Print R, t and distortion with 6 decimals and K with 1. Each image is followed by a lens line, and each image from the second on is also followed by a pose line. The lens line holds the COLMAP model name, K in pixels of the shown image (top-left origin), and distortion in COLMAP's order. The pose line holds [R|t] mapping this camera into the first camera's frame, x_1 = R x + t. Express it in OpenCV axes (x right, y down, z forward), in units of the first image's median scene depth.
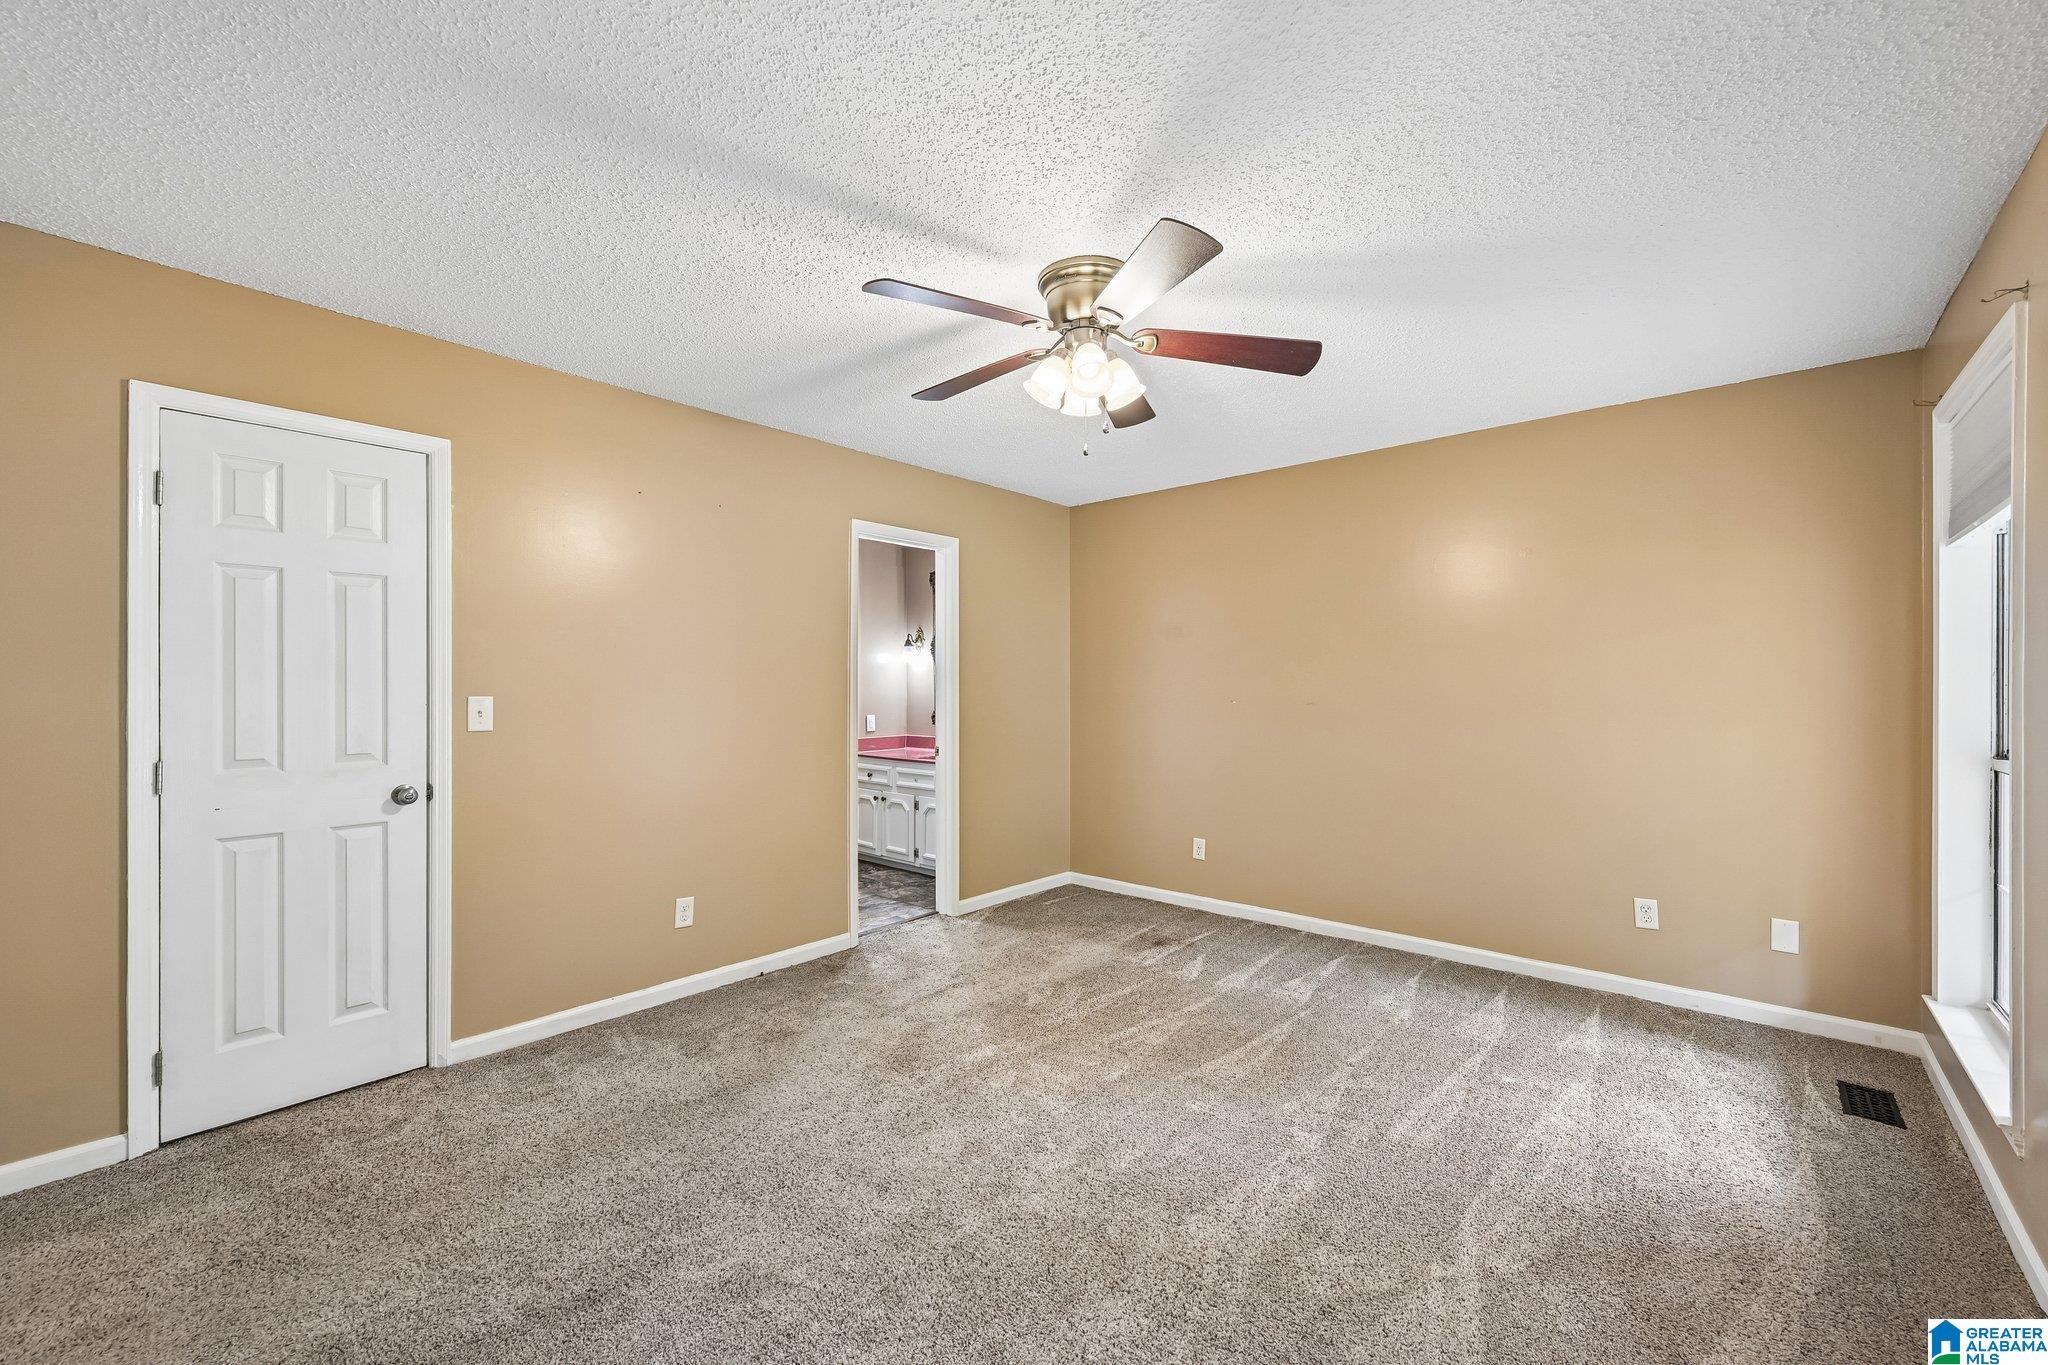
lens RADIAL K [[811.1, 0, 1018.0], [0, 811.1, 682.8], [0, 0, 1]] dist [-0.001522, 0.001264]
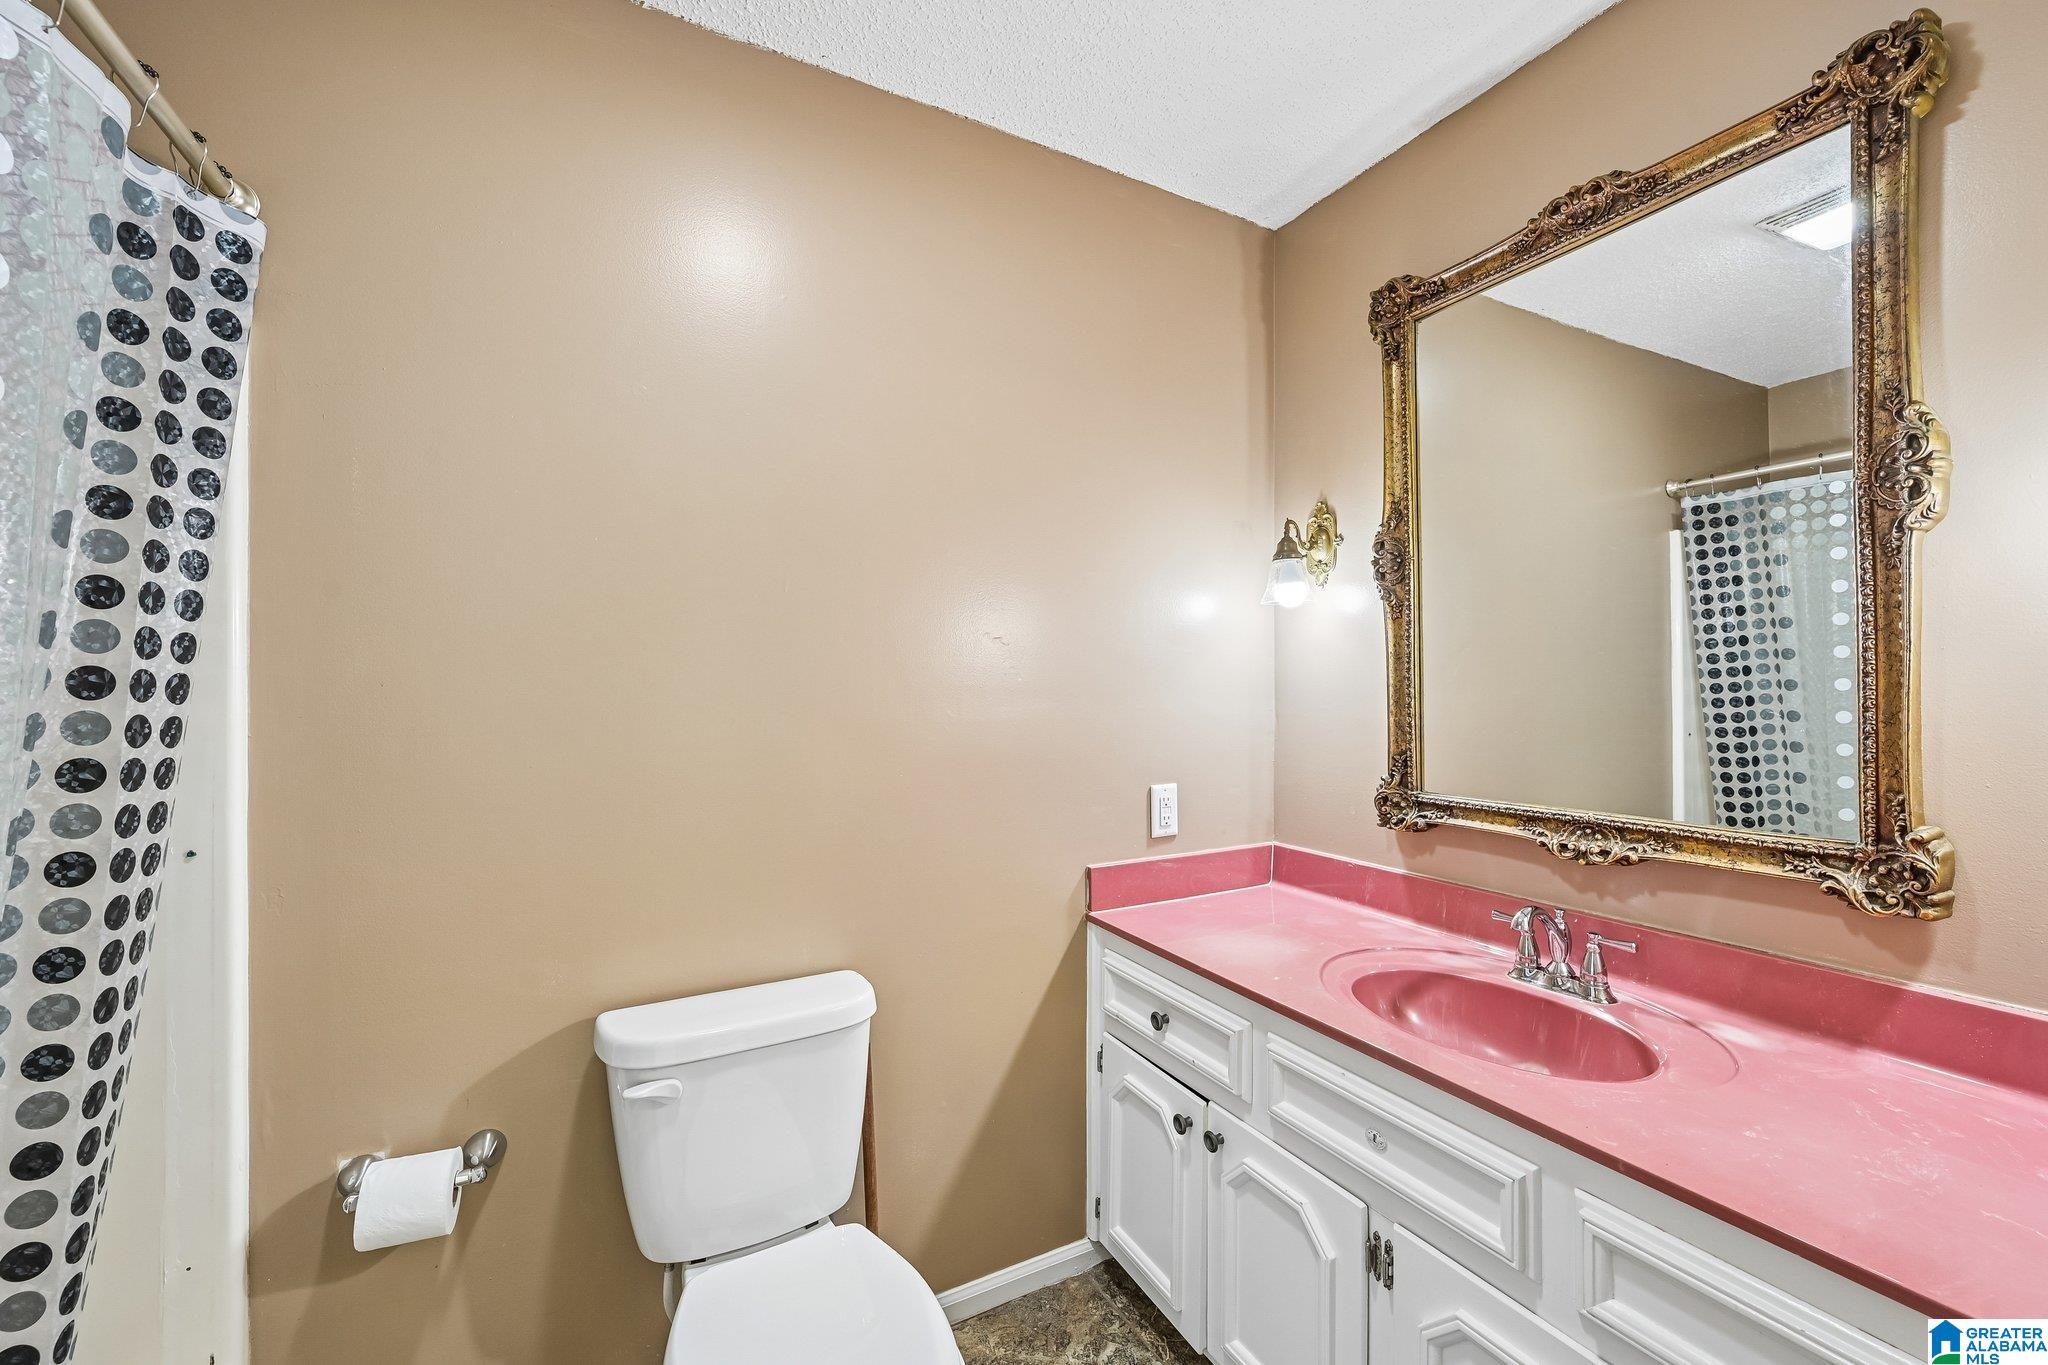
lens RADIAL K [[811.1, 0, 1024.4], [0, 811.1, 692.8], [0, 0, 1]] dist [-0.001522, 0.001264]
pose [[0.936921, -0.004288, -0.349515, -0.128490], [0.001749, 0.999970, -0.007580, 0.006764], [0.349537, 0.006490, 0.936900, 0.723351]]
